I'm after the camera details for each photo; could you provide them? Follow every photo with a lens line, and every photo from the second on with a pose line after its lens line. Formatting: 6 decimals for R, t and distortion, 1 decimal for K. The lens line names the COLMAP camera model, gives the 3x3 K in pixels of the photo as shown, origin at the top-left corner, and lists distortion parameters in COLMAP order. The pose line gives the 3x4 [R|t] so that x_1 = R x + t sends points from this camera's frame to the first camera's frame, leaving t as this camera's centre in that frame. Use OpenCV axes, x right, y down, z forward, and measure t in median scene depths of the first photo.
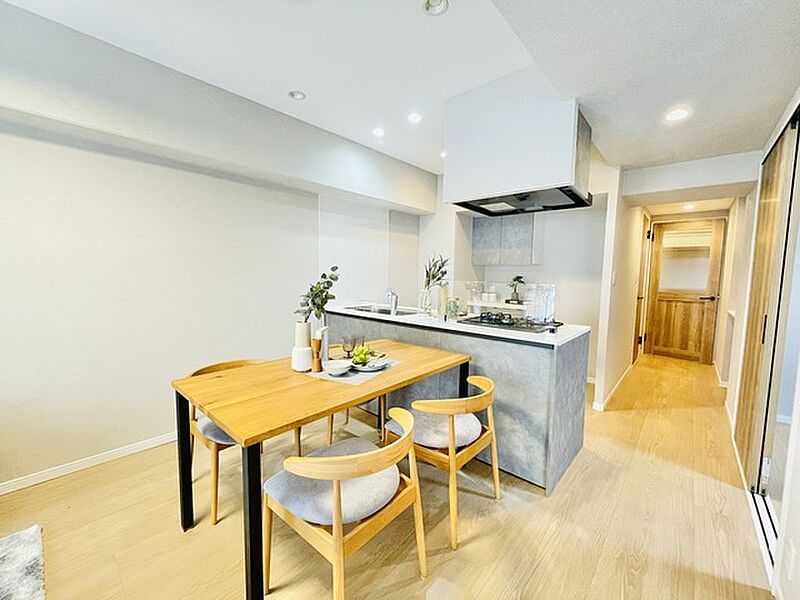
lens RADIAL K [[322.1, 0, 401.0], [0, 322.1, 299.0], [0, 0, 1]] dist [-0.003527, -0.000592]
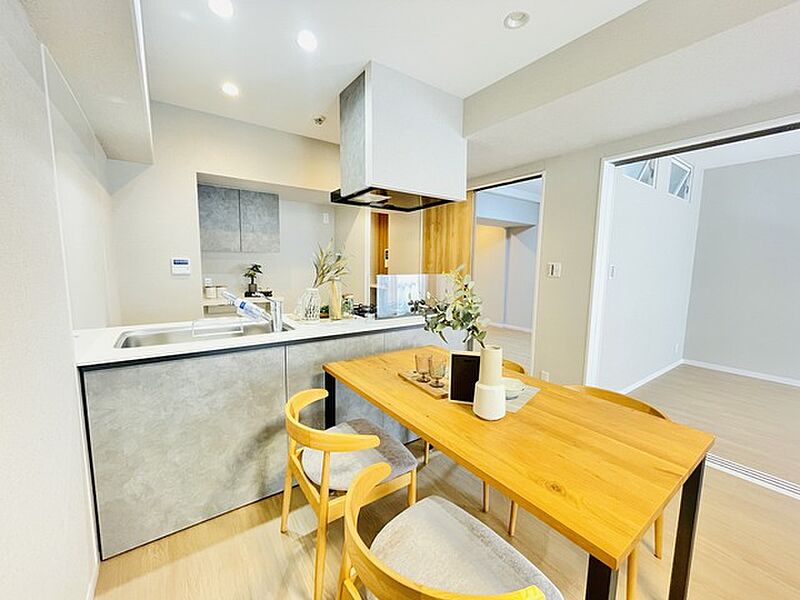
lens RADIAL K [[322.1, 0, 402.1], [0, 322.1, 301.4], [0, 0, 1]] dist [-0.003527, -0.000592]
pose [[0.212912, -0.130076, 0.968374, -0.429188], [0.067573, 0.990686, 0.118216, -0.051561], [-0.974732, 0.040266, 0.219718, 0.444882]]
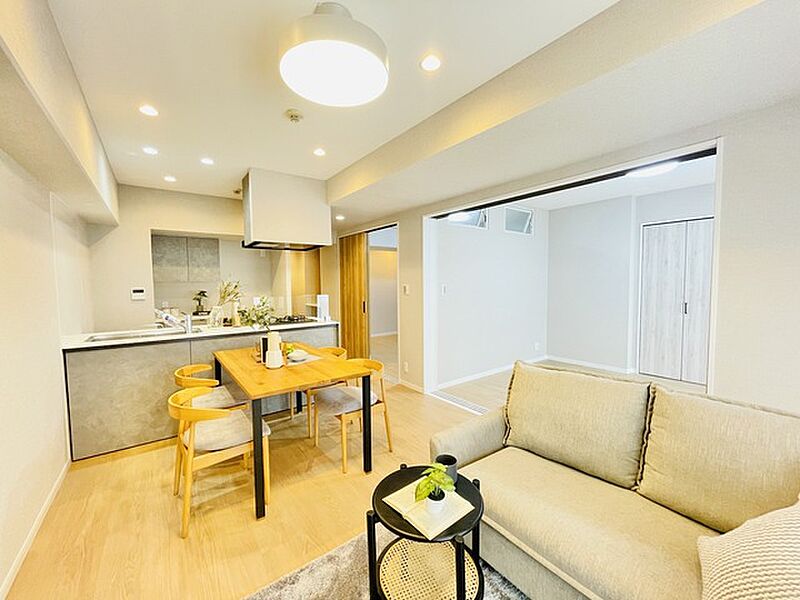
lens RADIAL K [[322.1, 0, 400.6], [0, 322.1, 301.0], [0, 0, 1]] dist [-0.003527, -0.000592]
pose [[0.193855, -0.077023, 0.978002, -0.659554], [0.093433, 0.993831, 0.059750, -0.039574], [-0.976571, 0.079794, 0.199856, 0.079213]]
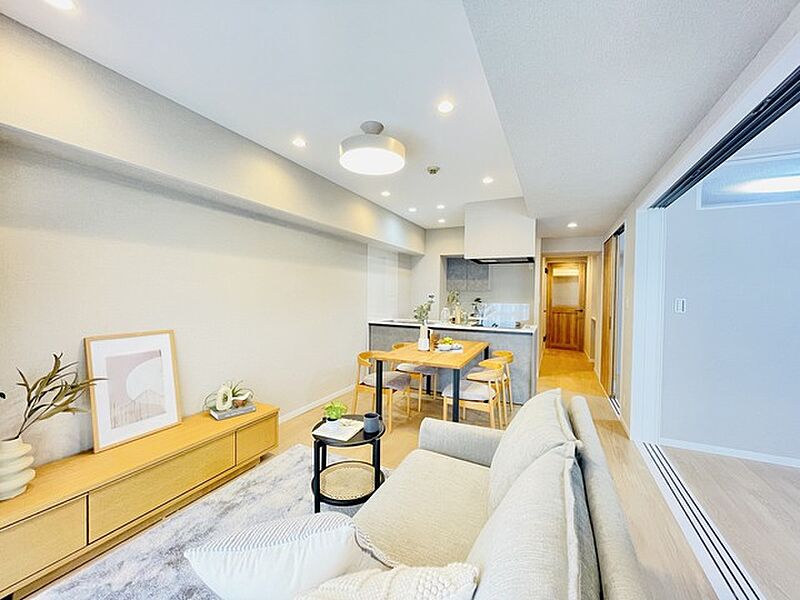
lens RADIAL K [[322.1, 0, 402.5], [0, 322.1, 300.3], [0, 0, 1]] dist [-0.003527, -0.000592]
pose [[0.958041, -0.010646, 0.286432, -0.421977], [0.026567, 0.998306, -0.051754, 0.008091], [-0.285396, 0.057192, 0.956702, -0.350749]]
